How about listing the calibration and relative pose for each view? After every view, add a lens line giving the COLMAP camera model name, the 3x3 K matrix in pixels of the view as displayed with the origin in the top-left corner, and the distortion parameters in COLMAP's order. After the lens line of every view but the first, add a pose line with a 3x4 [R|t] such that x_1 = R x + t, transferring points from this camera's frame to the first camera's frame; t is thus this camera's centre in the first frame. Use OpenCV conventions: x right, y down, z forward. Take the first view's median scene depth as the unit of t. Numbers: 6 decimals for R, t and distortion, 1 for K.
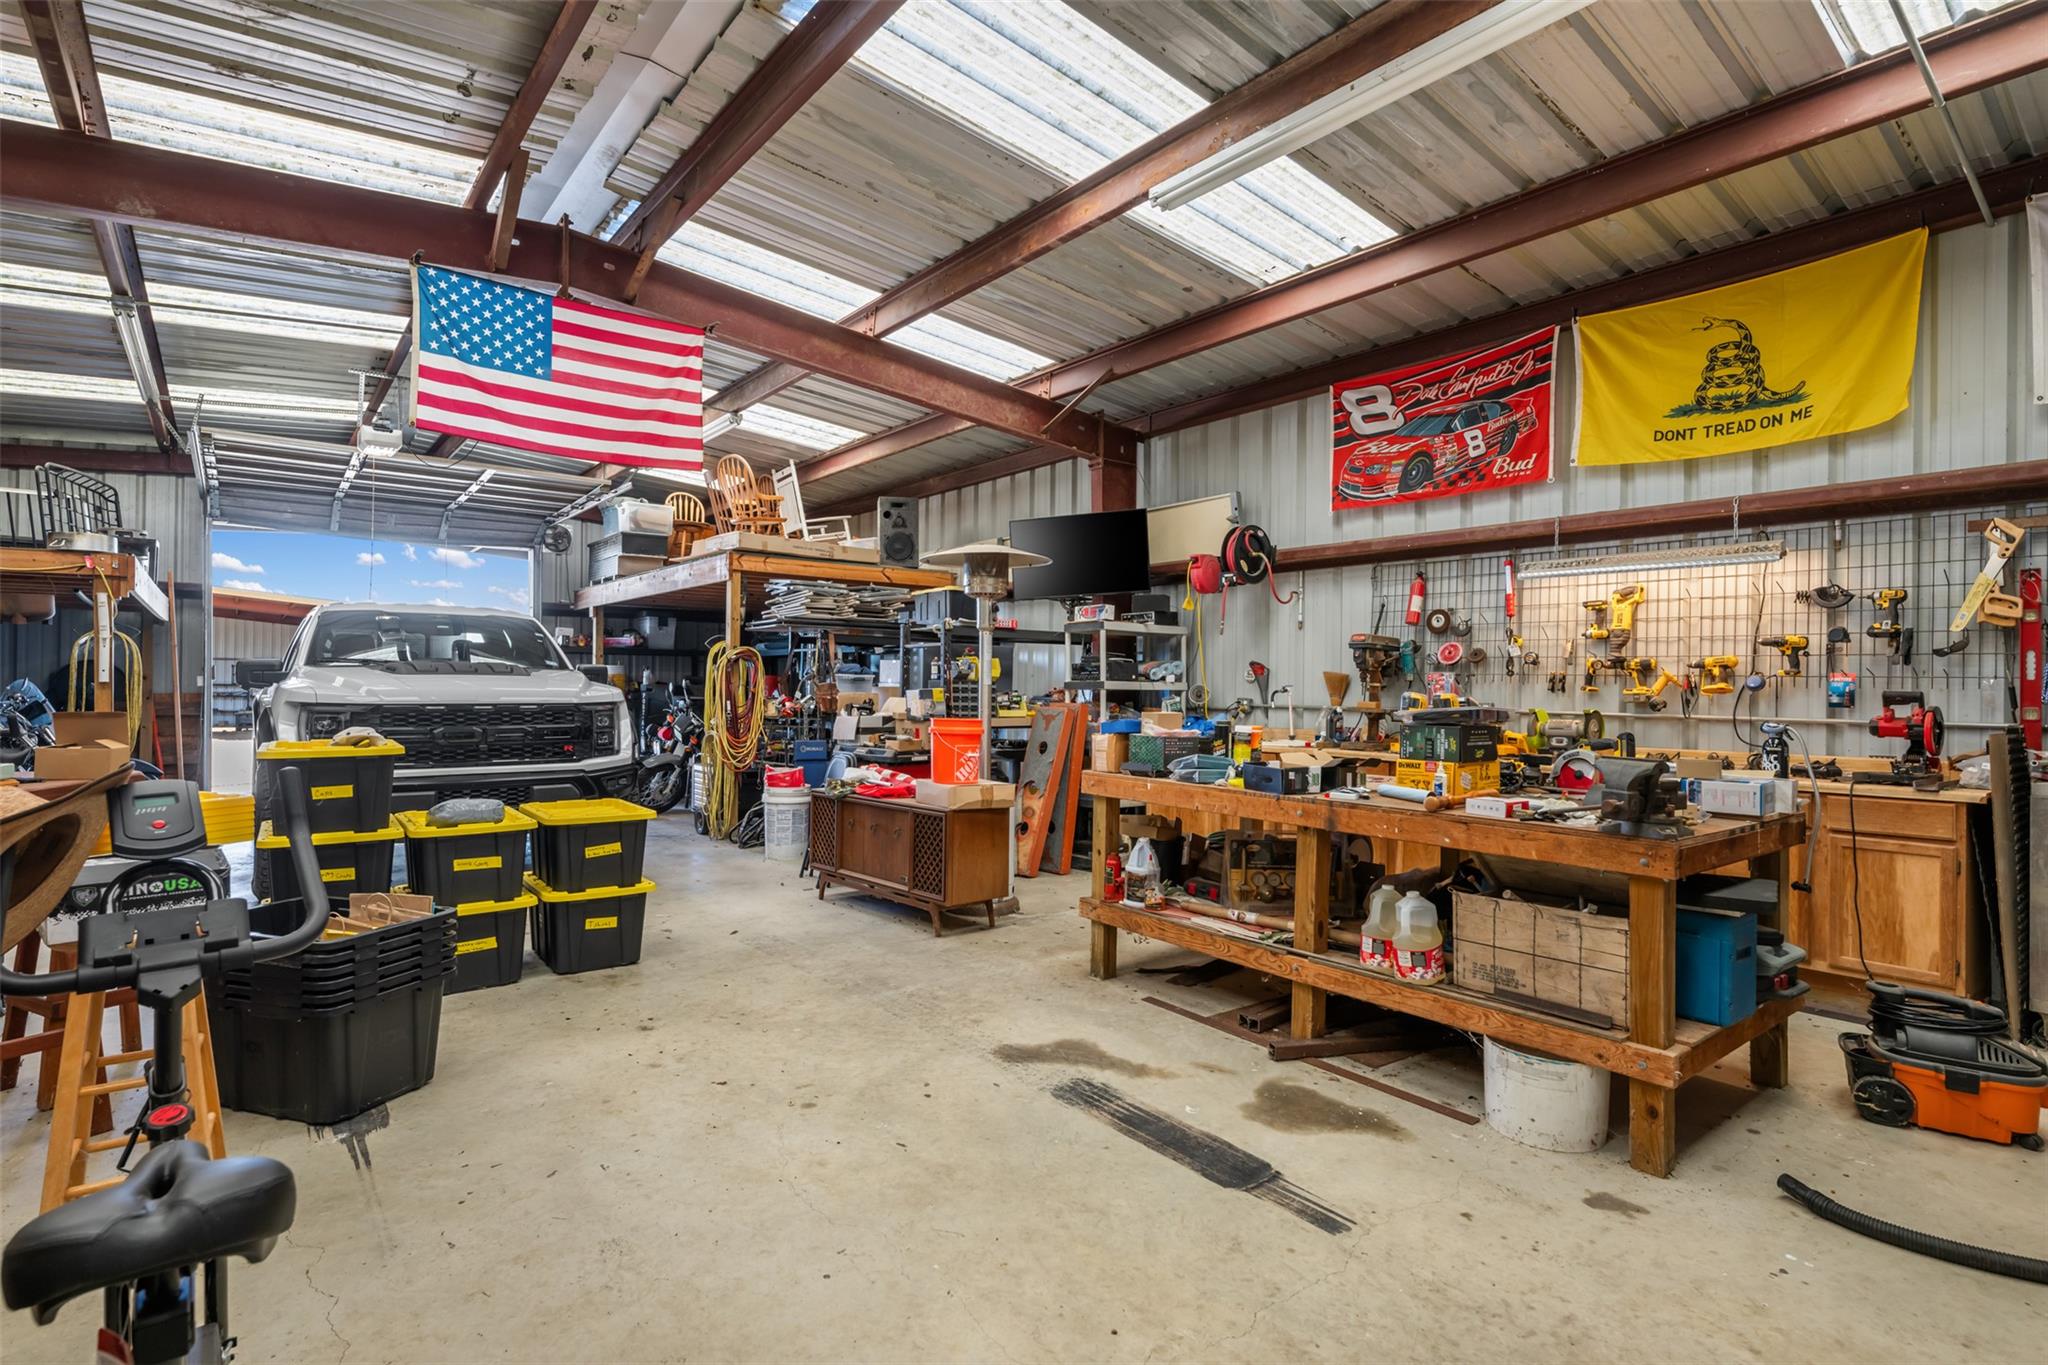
lens RADIAL K [[991.8, 0, 1021.4], [0, 991.8, 683.8], [0, 0, 1]] dist [0.001688, 0.000014]
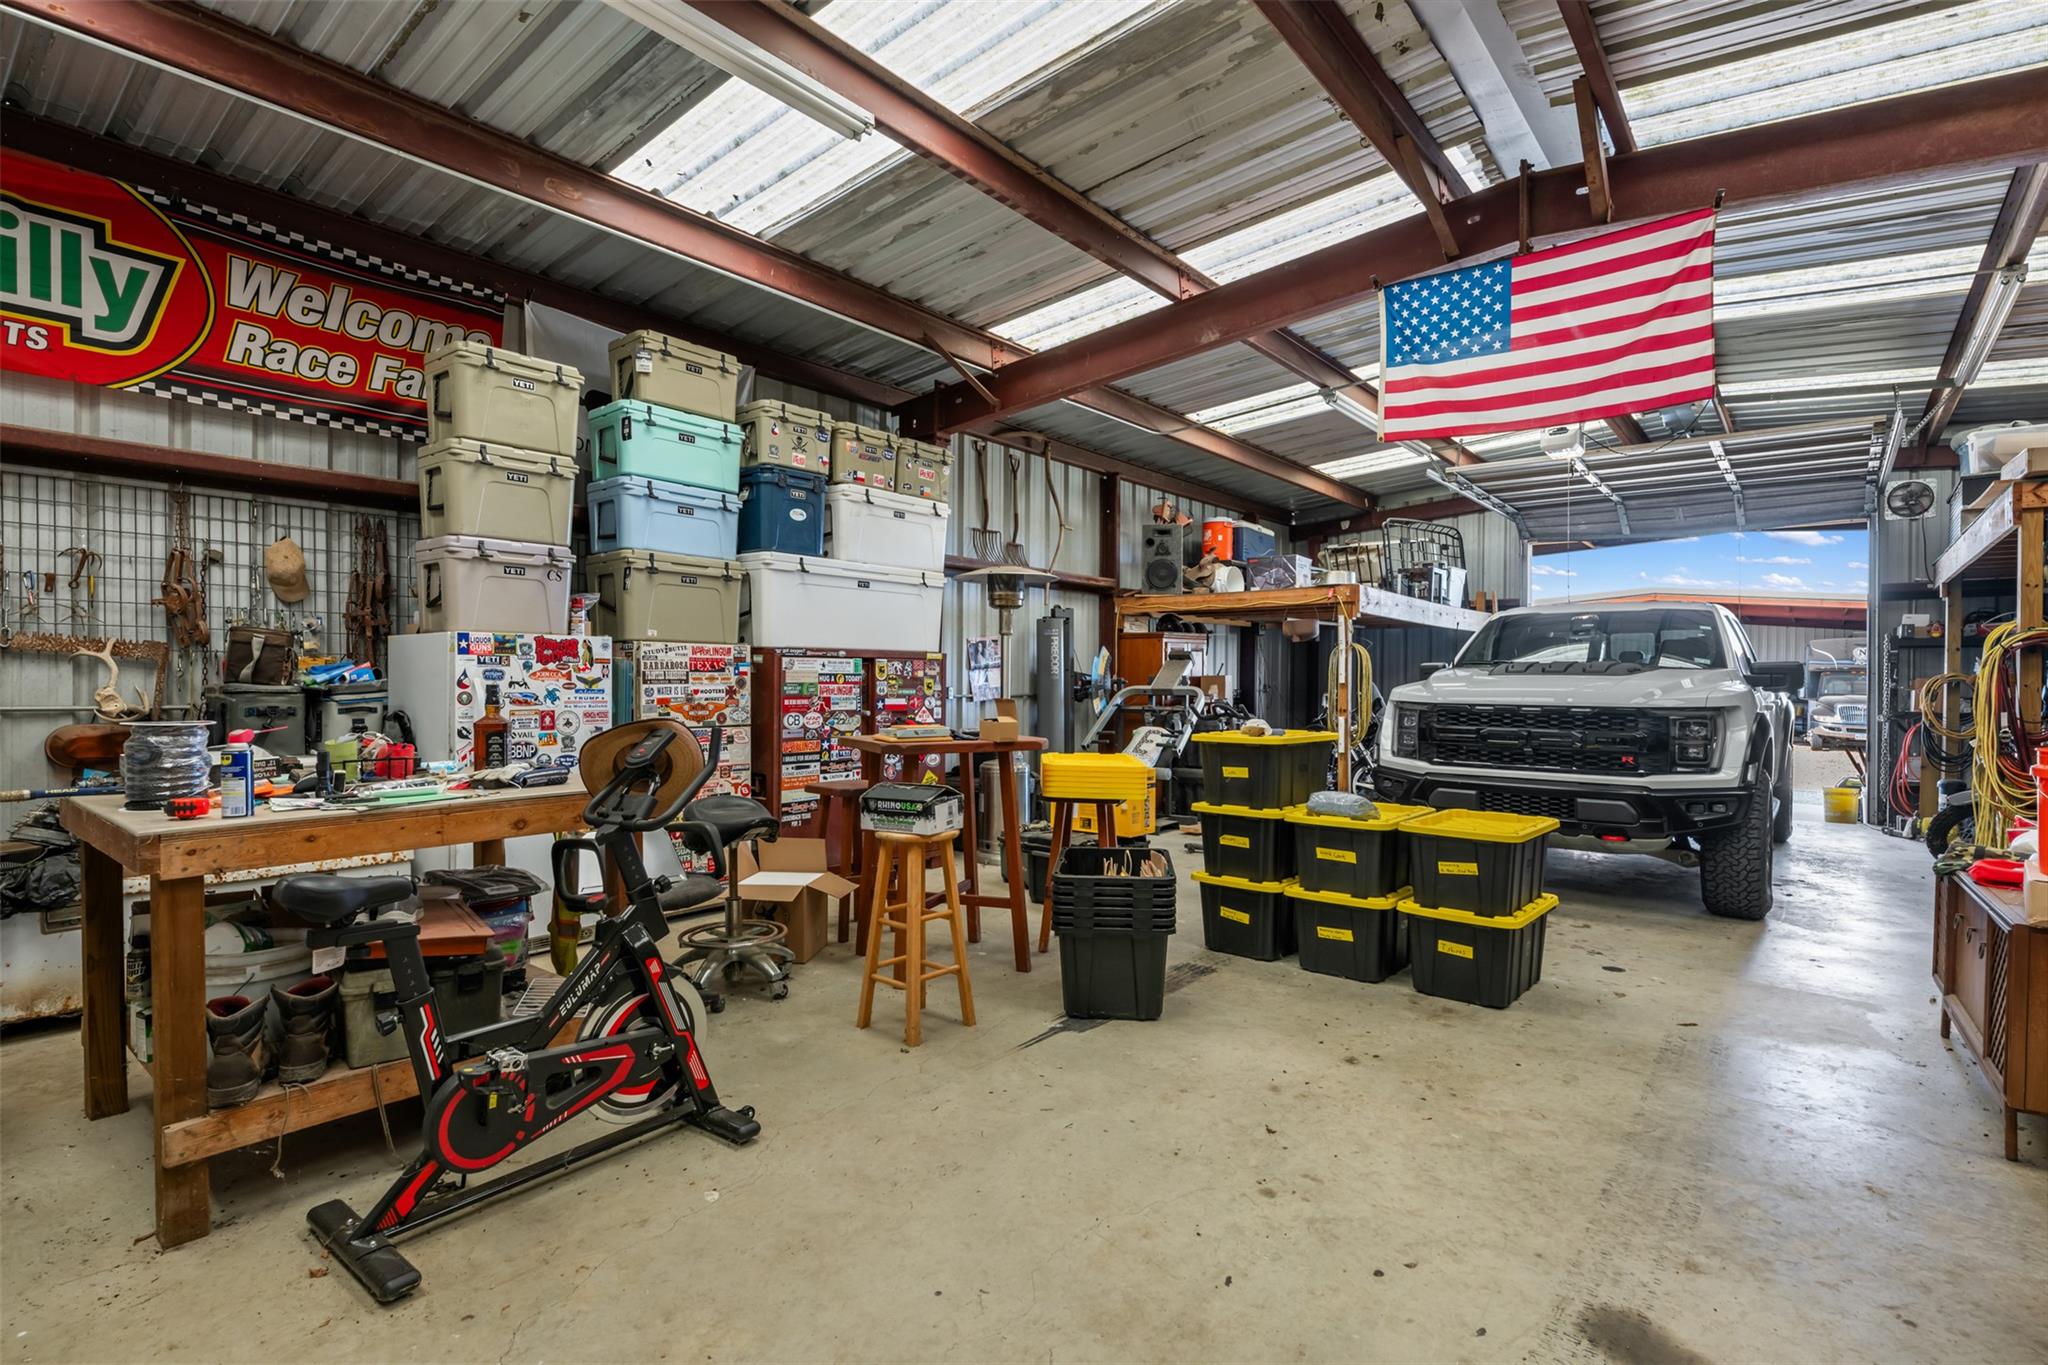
lens RADIAL K [[991.8, 0, 1021.2], [0, 991.8, 685.3], [0, 0, 1]] dist [0.001688, 0.000014]
pose [[0.215461, 0.001417, -0.976511, 0.366390], [-0.004496, 0.999990, 0.000460, 0.003640], [0.976502, 0.004291, 0.215465, 0.419402]]
